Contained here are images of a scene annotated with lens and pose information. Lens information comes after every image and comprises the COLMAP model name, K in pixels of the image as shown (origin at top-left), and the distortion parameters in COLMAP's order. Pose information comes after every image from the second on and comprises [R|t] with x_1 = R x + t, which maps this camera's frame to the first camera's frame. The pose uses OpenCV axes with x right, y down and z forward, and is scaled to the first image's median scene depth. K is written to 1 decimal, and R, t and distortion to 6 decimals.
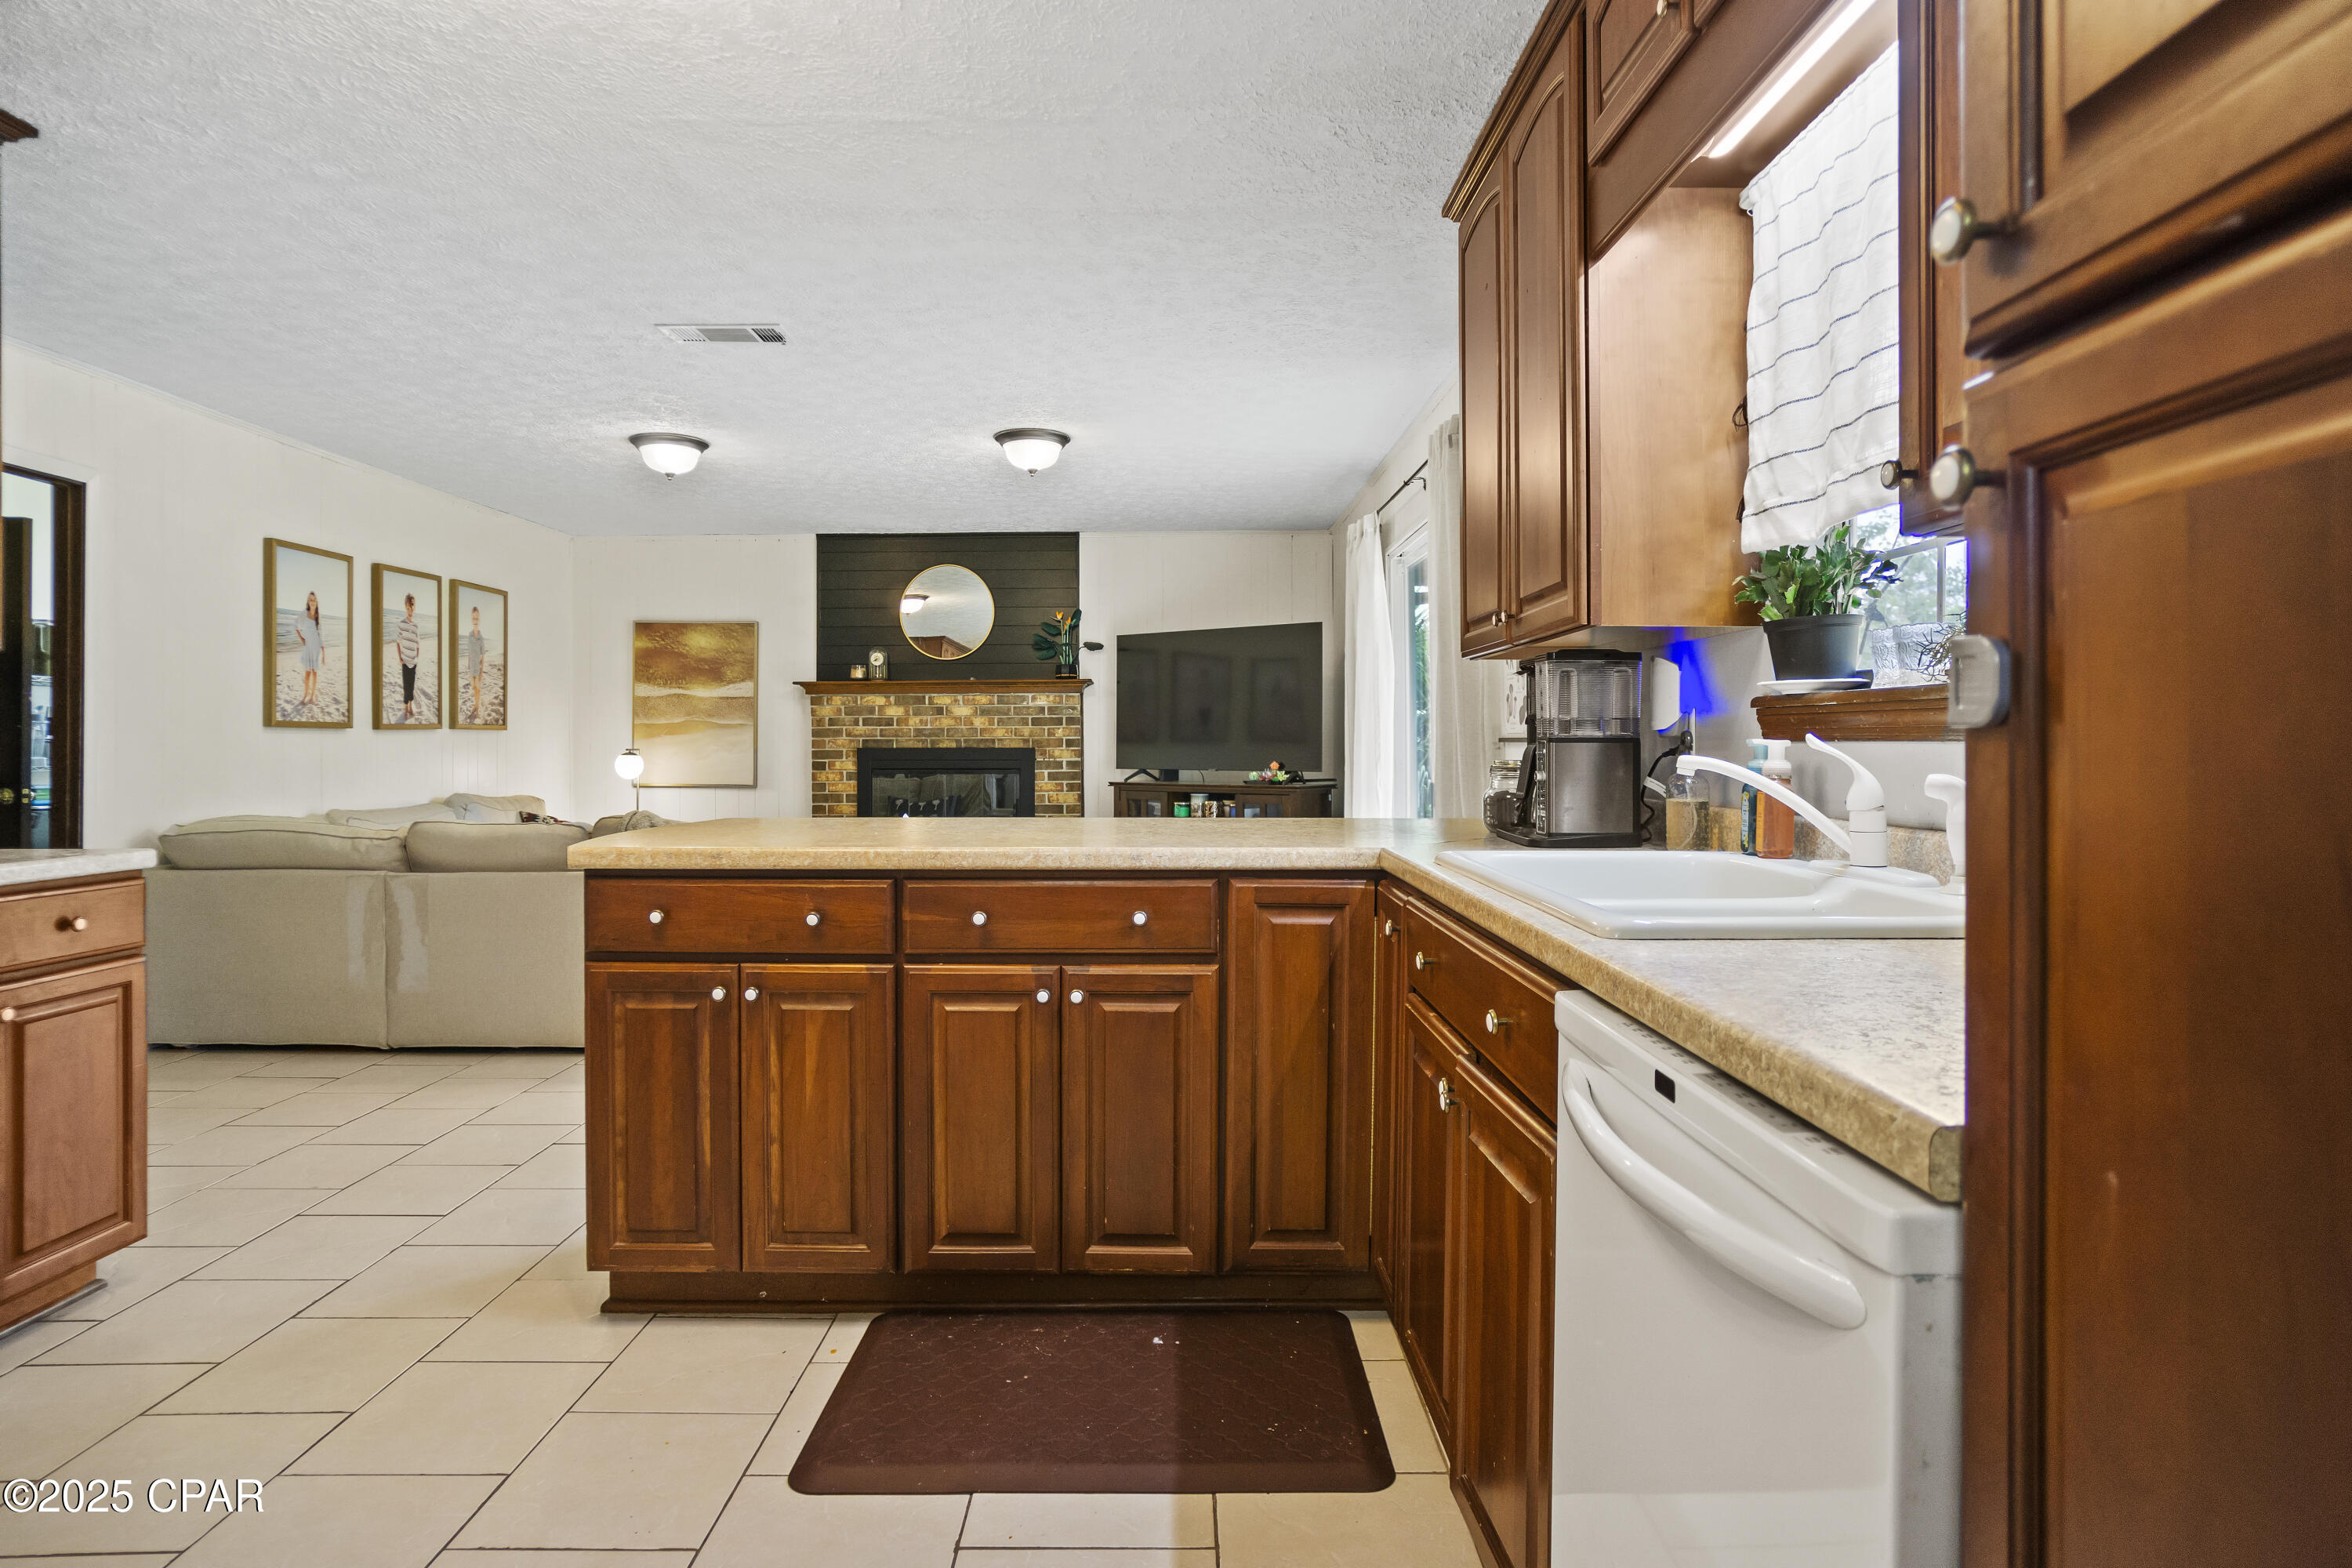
lens RADIAL K [[1279.1, 0, 1176.9], [0, 1279.1, 749.7], [0, 0, 1]] dist [-0.063355, 0.044256]
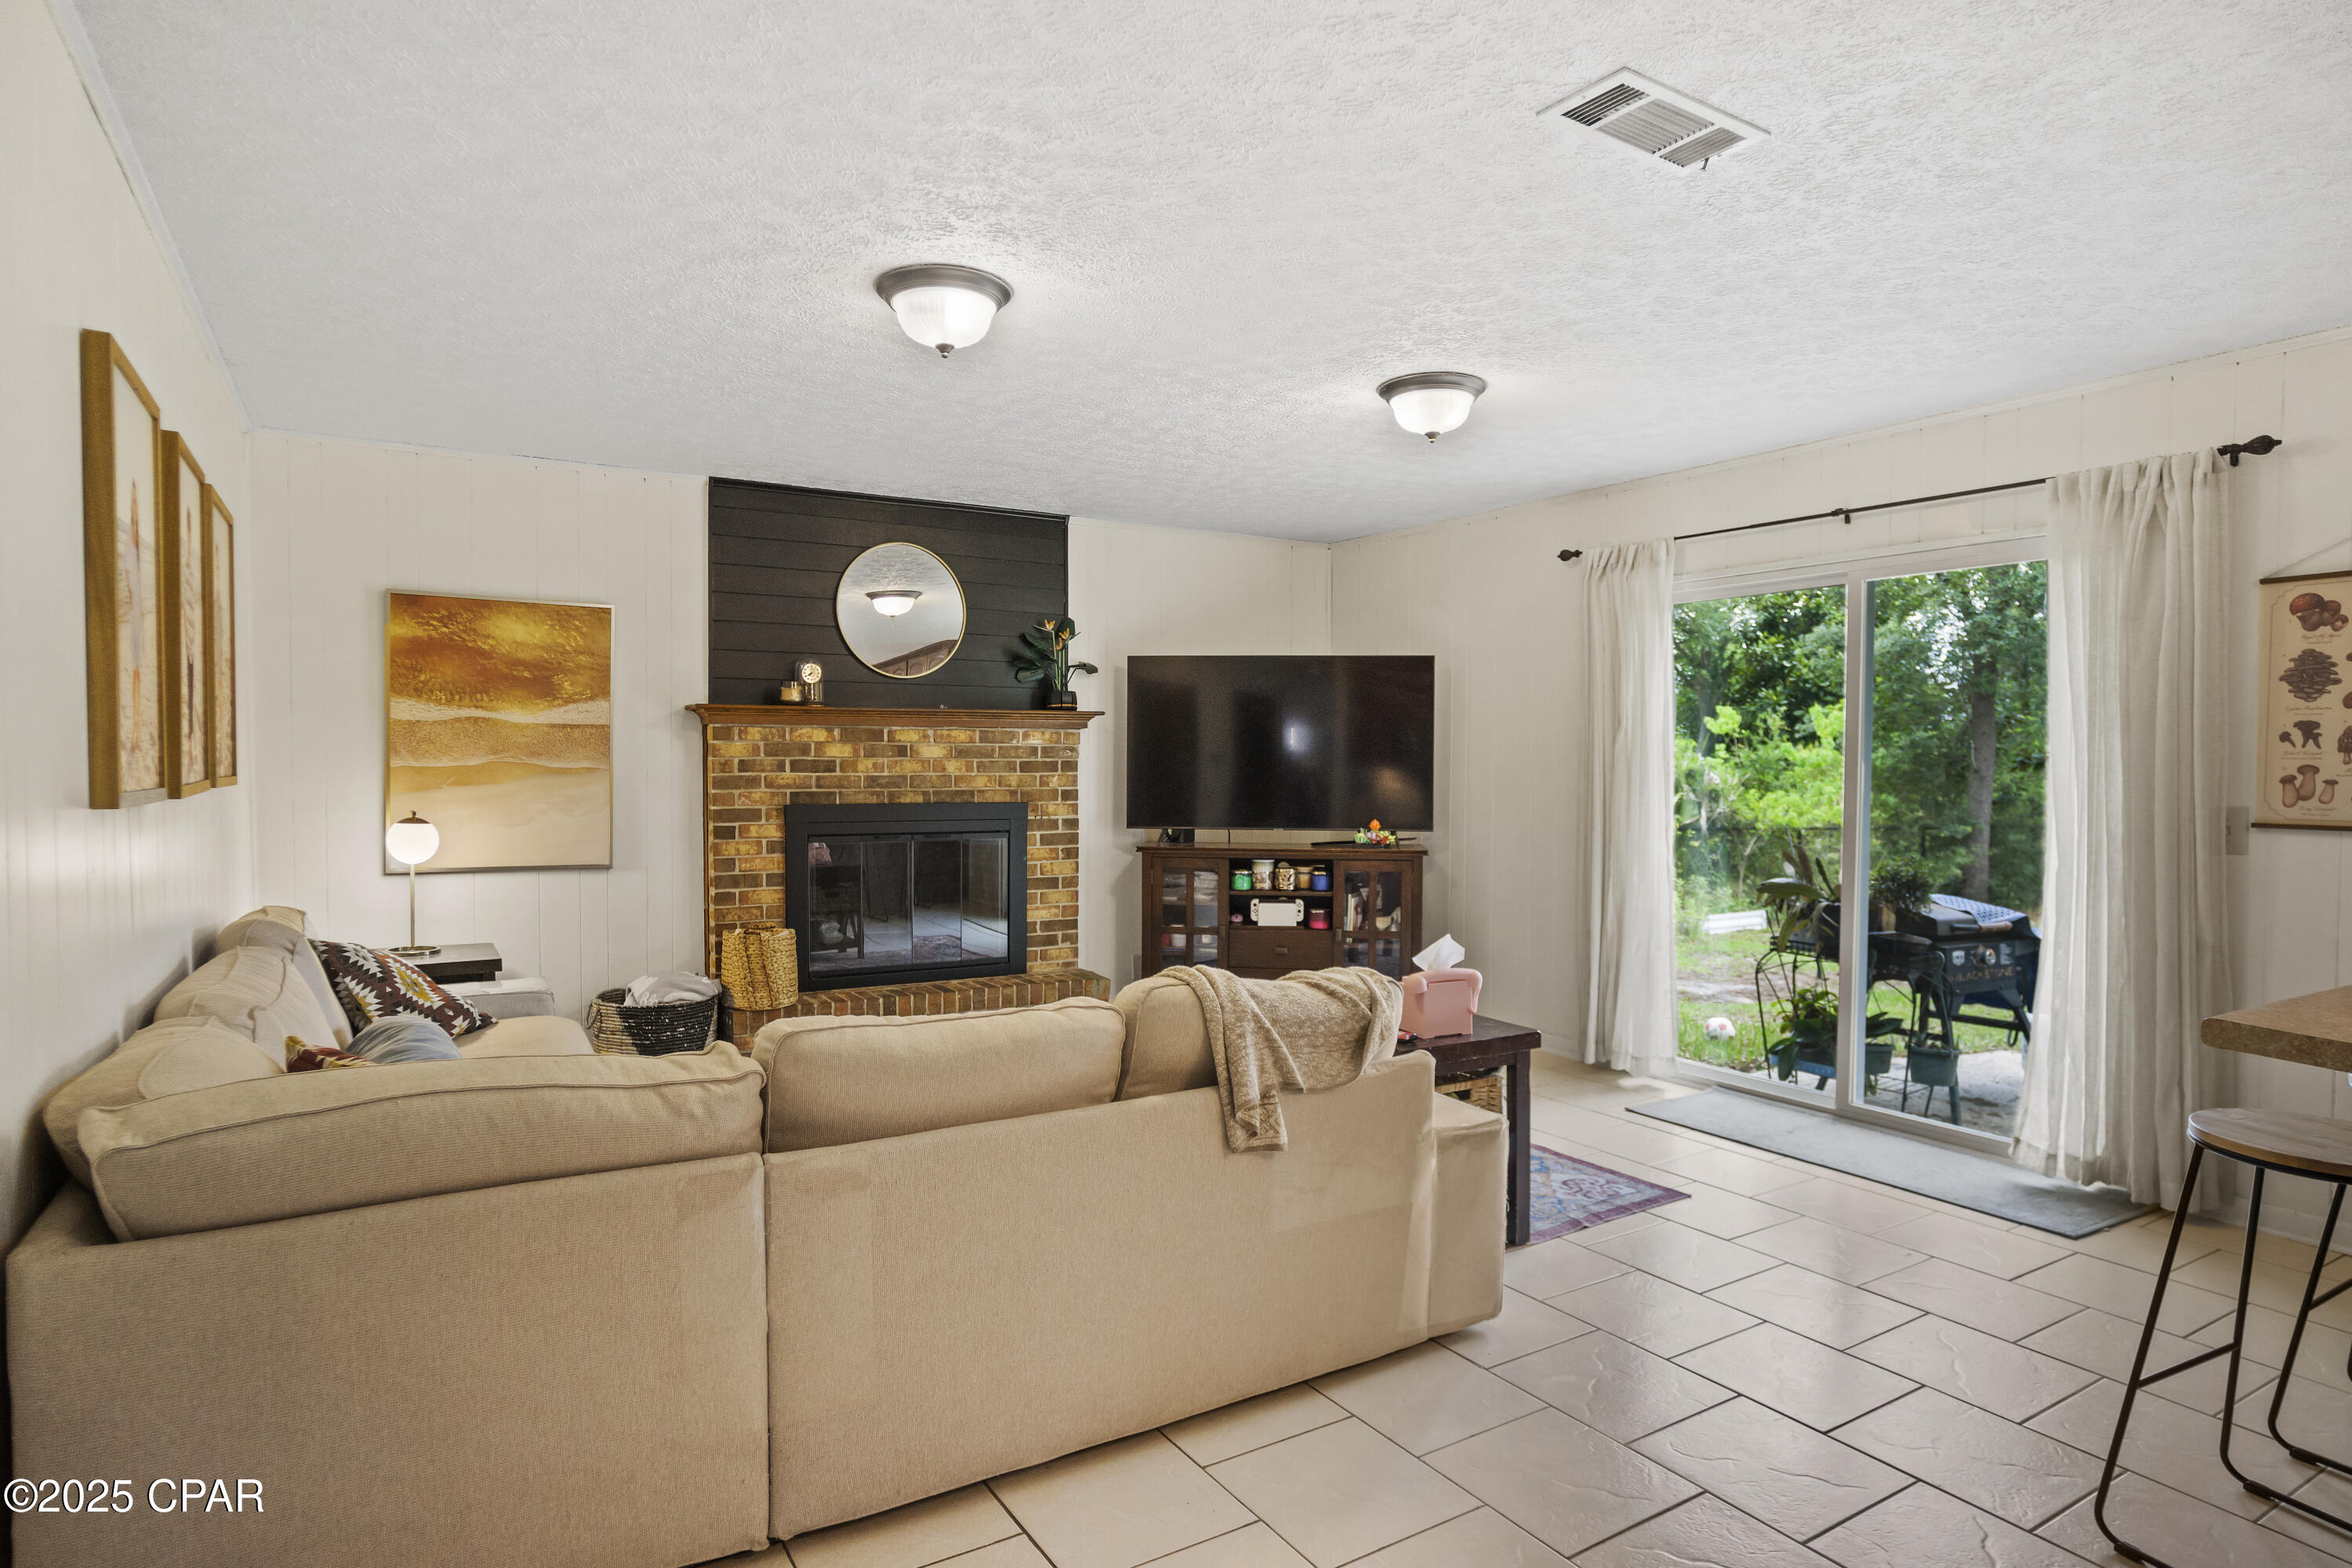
lens RADIAL K [[1272.1, 0, 1123.4], [0, 1272.1, 795.6], [0, 0, 1]] dist [-0.001172, -0.000244]
pose [[0.869265, -0.007592, 0.494288, -0.724025], [-0.002107, 0.999816, 0.019061, -0.032909], [-0.494342, -0.017610, 0.869089, 0.557531]]
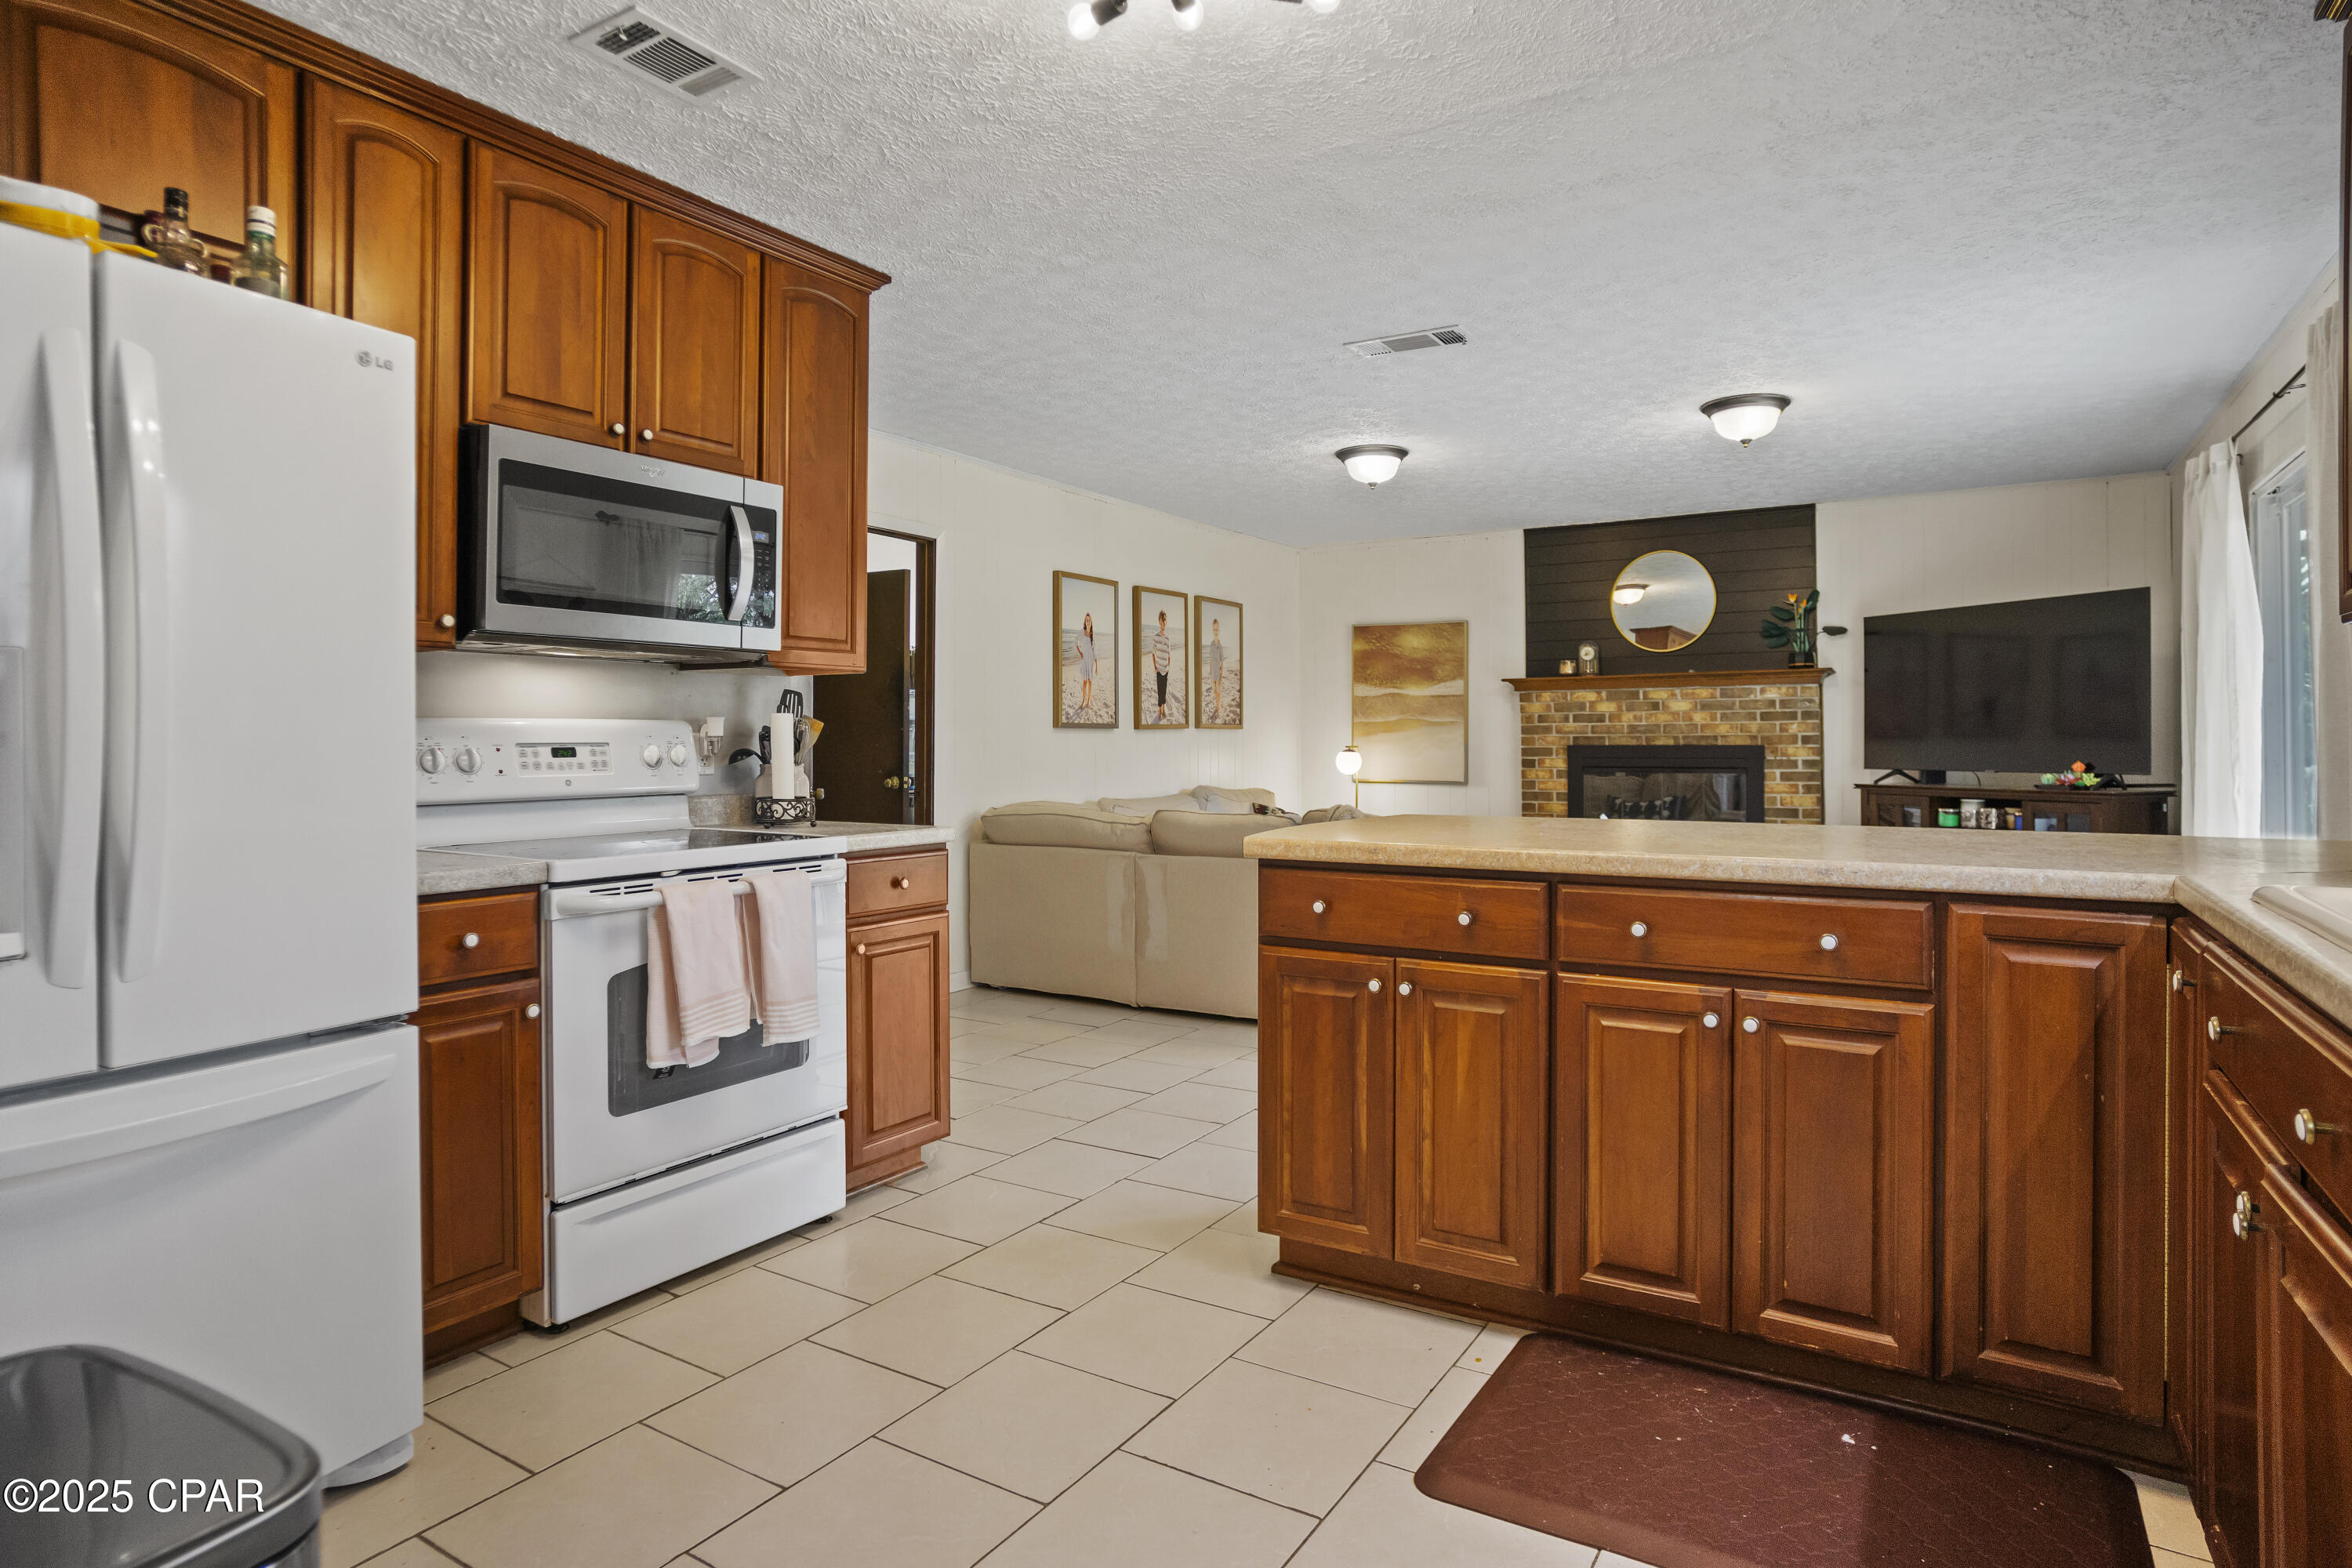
lens RADIAL K [[1291.3, 0, 1166.9], [0, 1291.3, 735.9], [0, 0, 1]] dist [-0.061163, 0.044958]
pose [[0.846051, -0.003891, -0.533088, 0.022663], [-0.000588, 0.999966, -0.008231, -0.000412], [0.533102, 0.007277, 0.846020, 0.011320]]
